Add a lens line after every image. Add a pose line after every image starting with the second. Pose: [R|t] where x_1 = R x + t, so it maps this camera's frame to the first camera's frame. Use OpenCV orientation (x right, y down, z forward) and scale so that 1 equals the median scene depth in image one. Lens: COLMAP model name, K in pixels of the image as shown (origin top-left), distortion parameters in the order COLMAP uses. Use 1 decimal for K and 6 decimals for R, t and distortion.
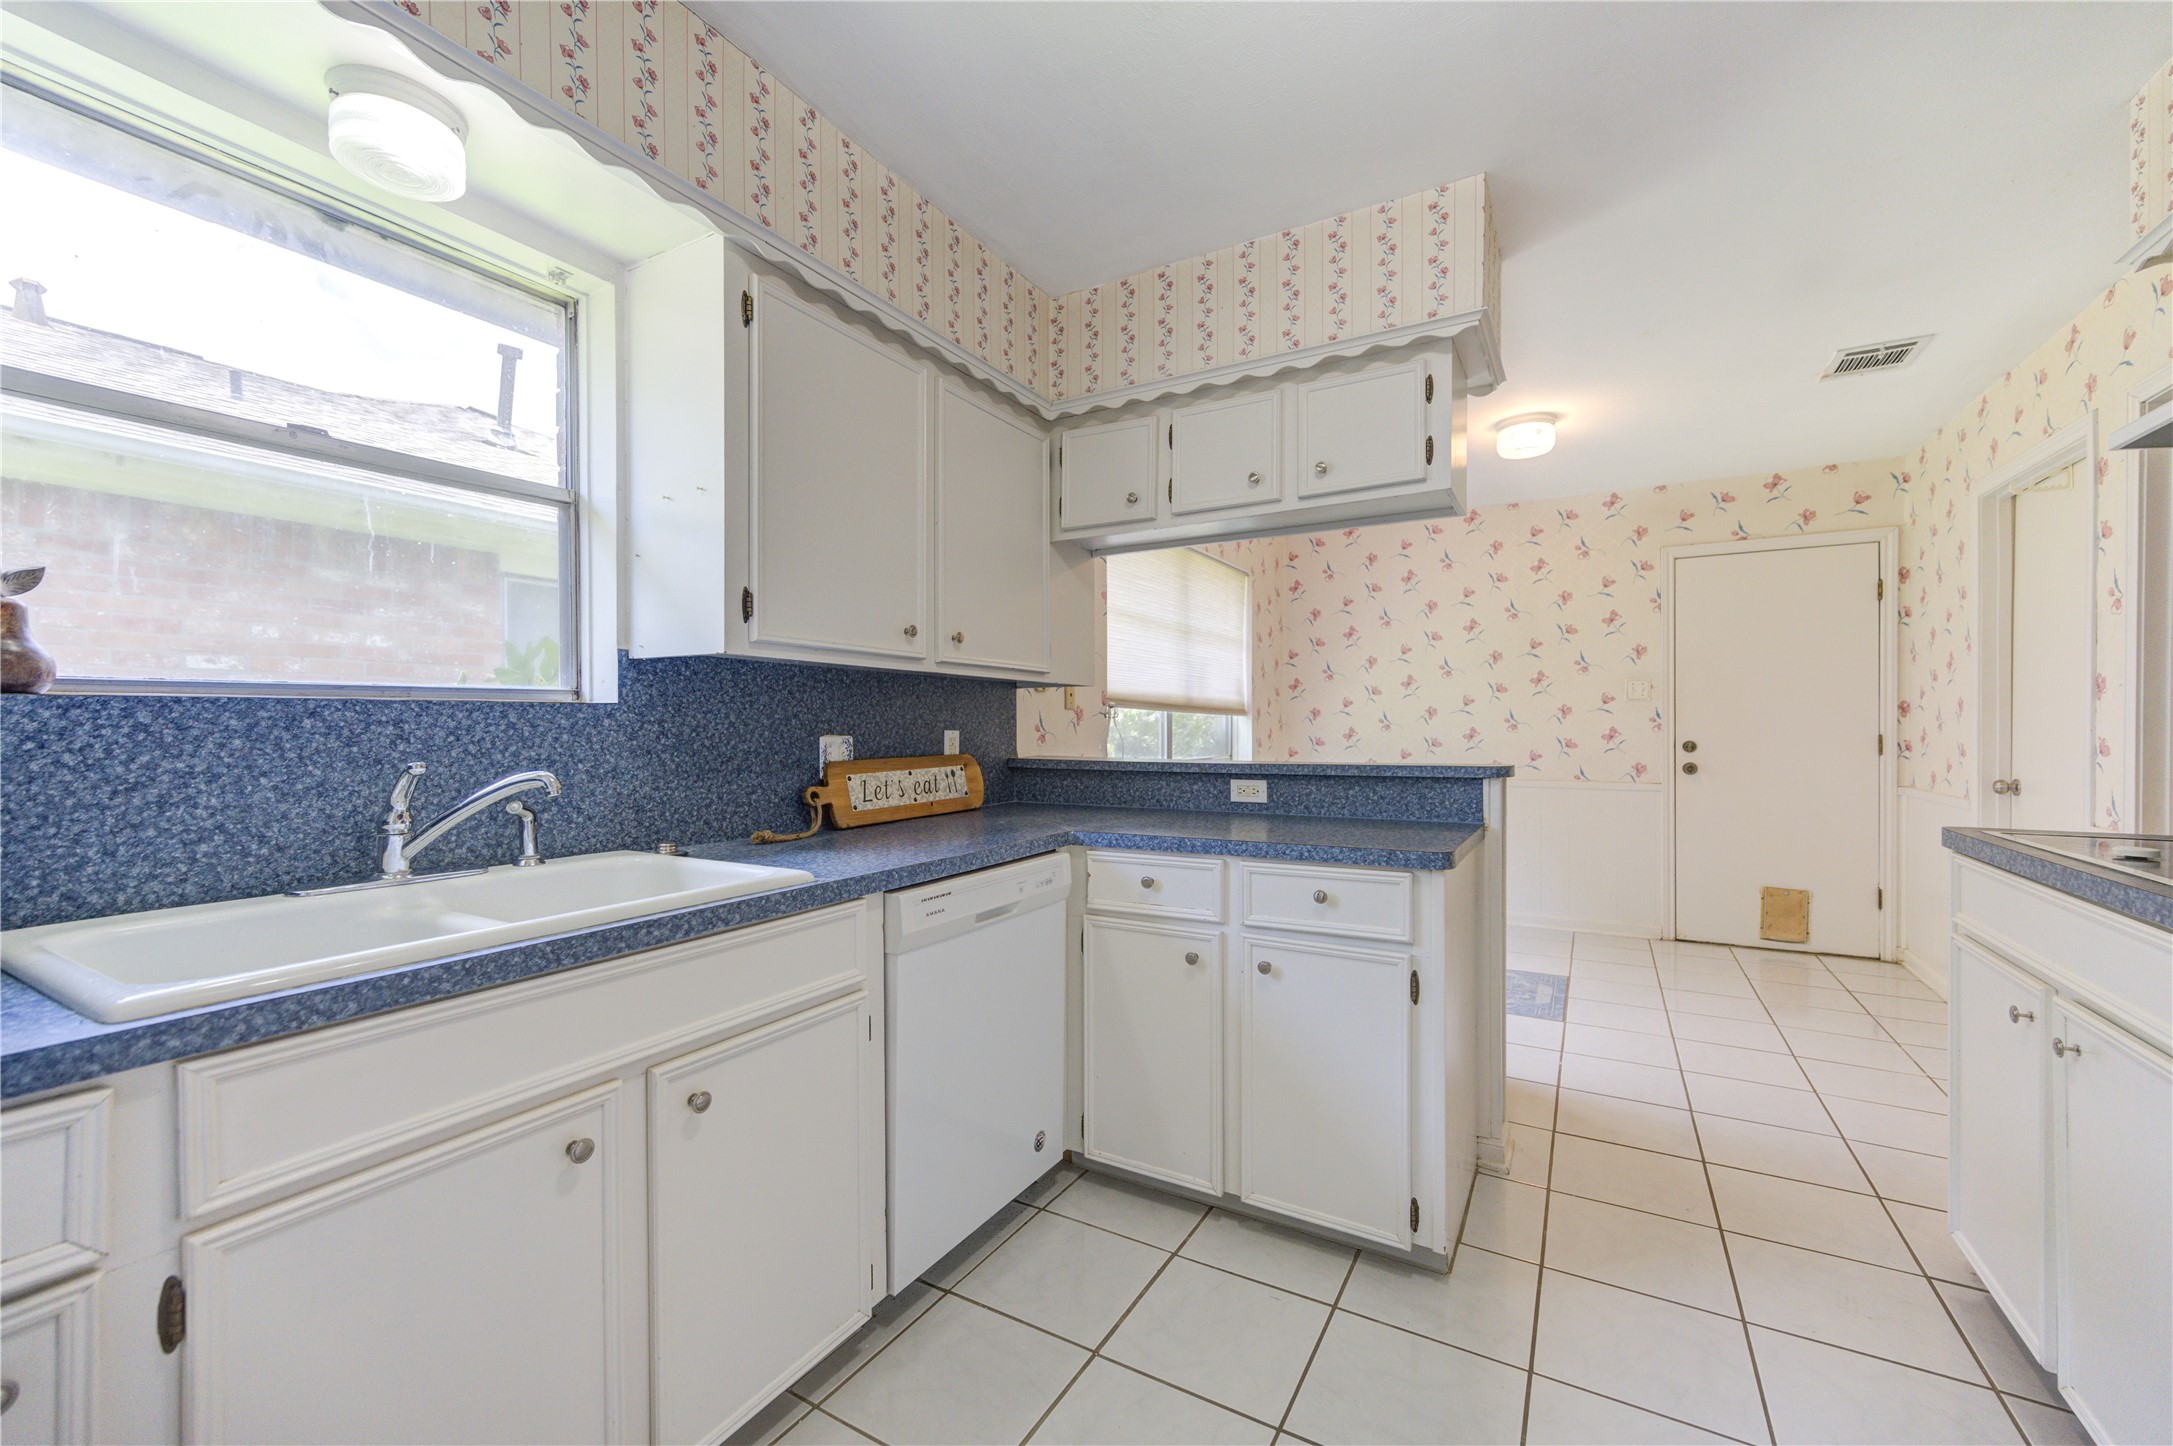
lens RADIAL K [[857.3, 0, 1065.9], [0, 857.3, 732.2], [0, 0, 1]] dist [0.001175, -0.000266]
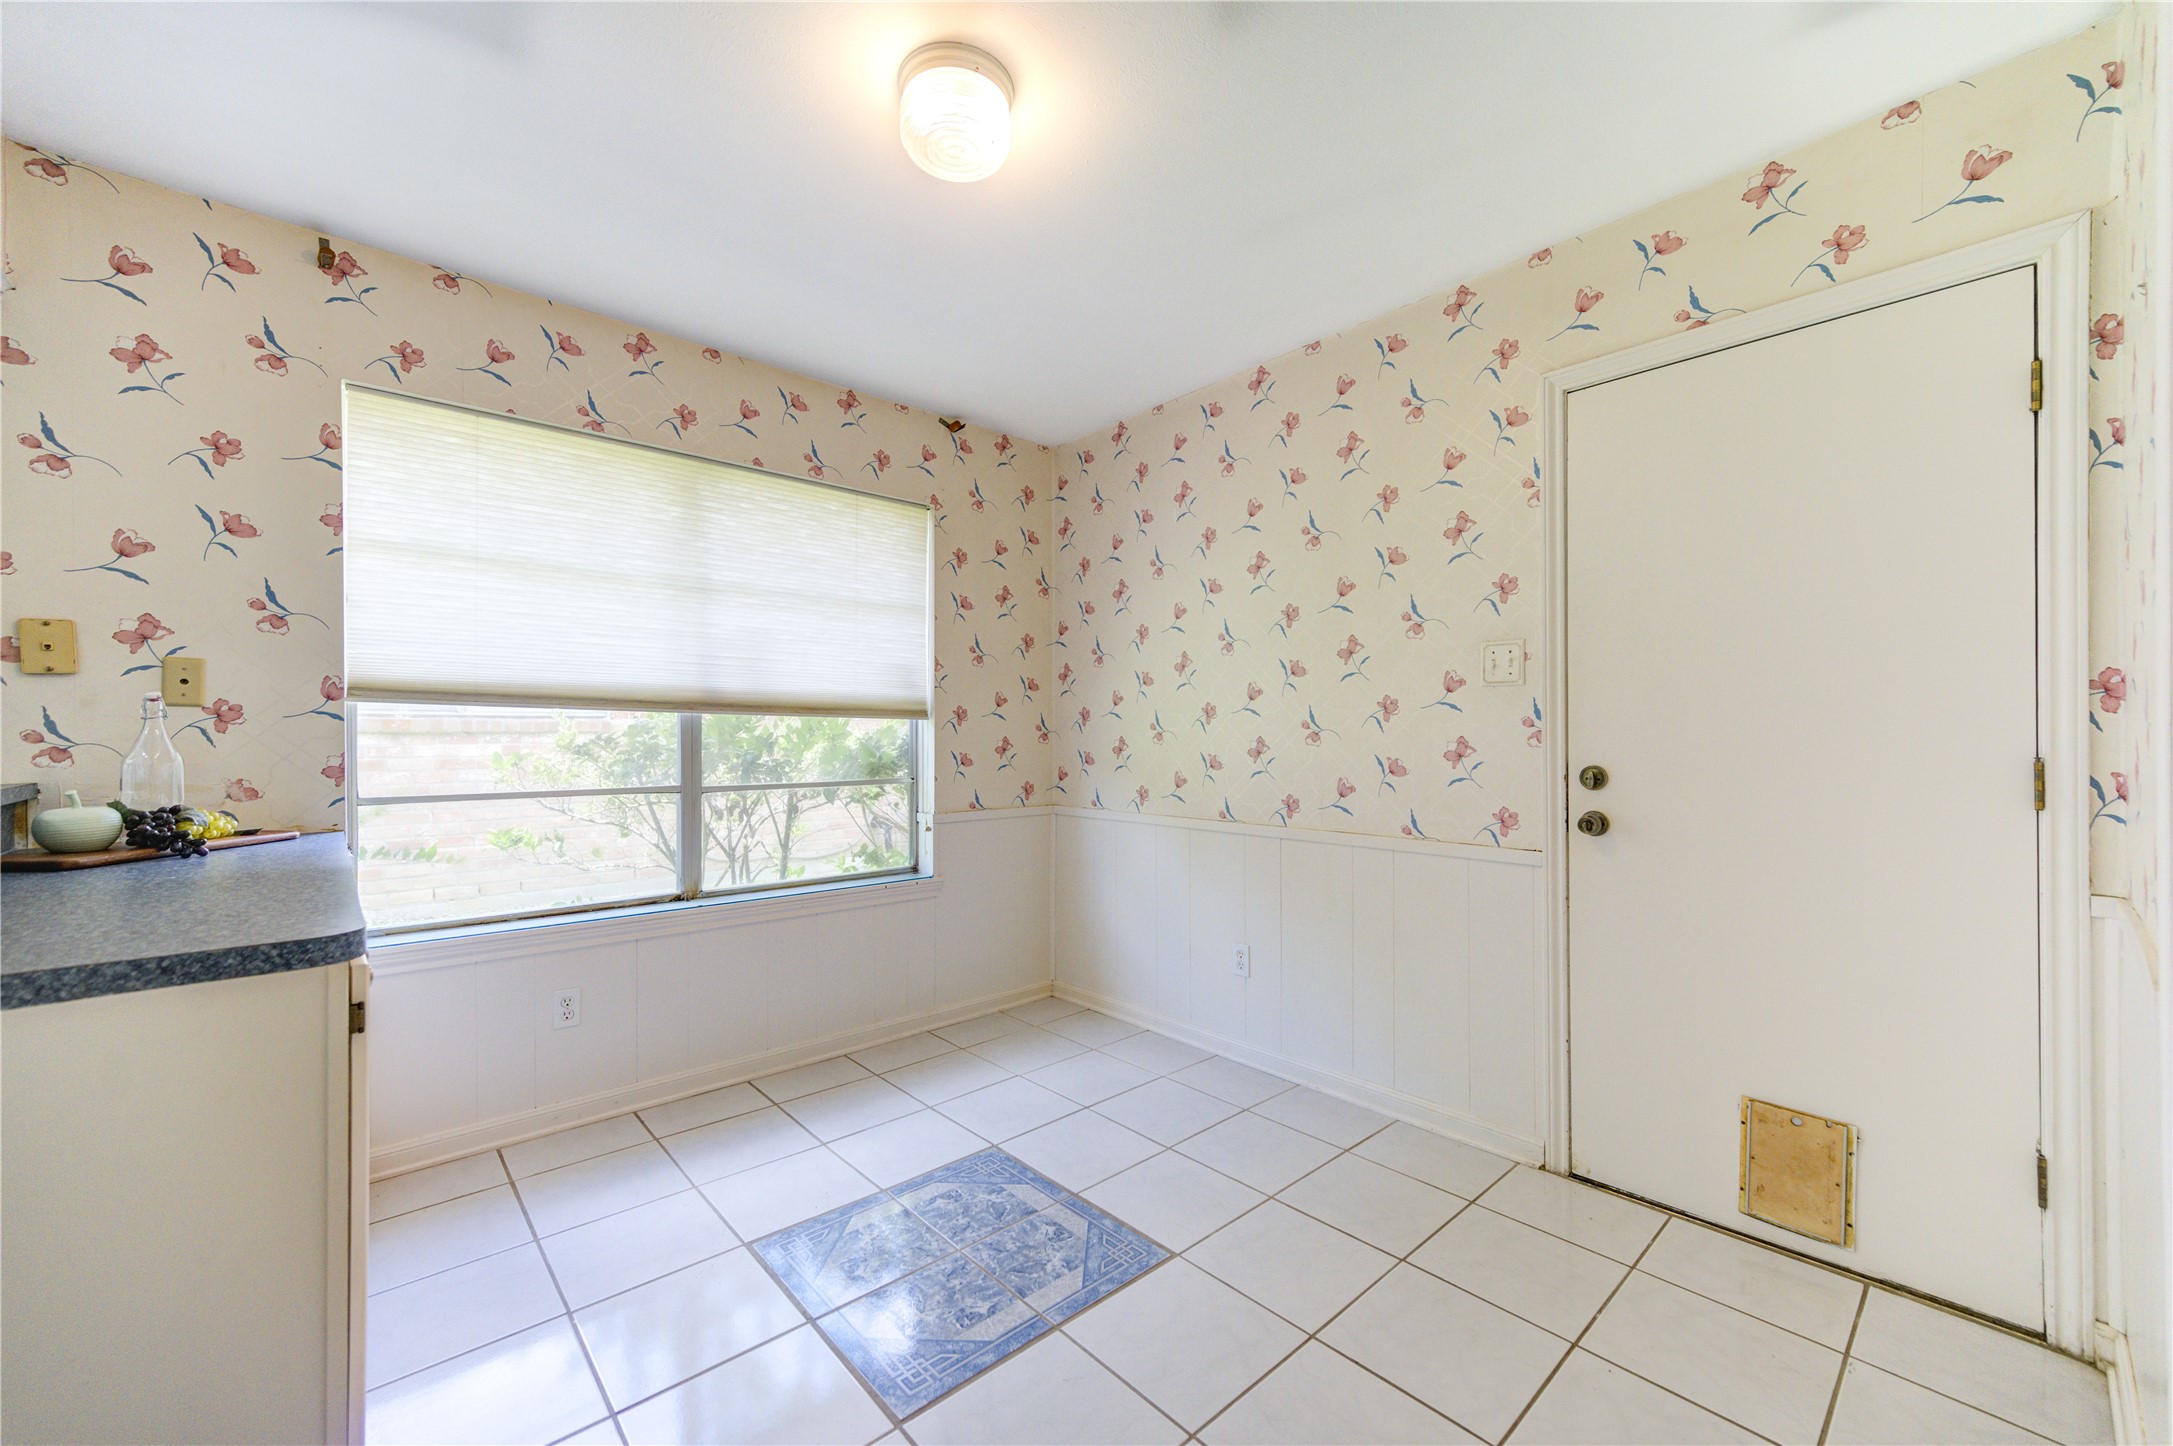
lens RADIAL K [[857.3, 0, 1039.0], [0, 857.3, 735.7], [0, 0, 1]] dist [0.001175, -0.000266]
pose [[0.956398, 0.001604, -0.292062, 0.561885], [-0.003534, 0.999975, -0.006083, -0.002778], [0.292045, 0.006850, 0.956380, 0.442973]]
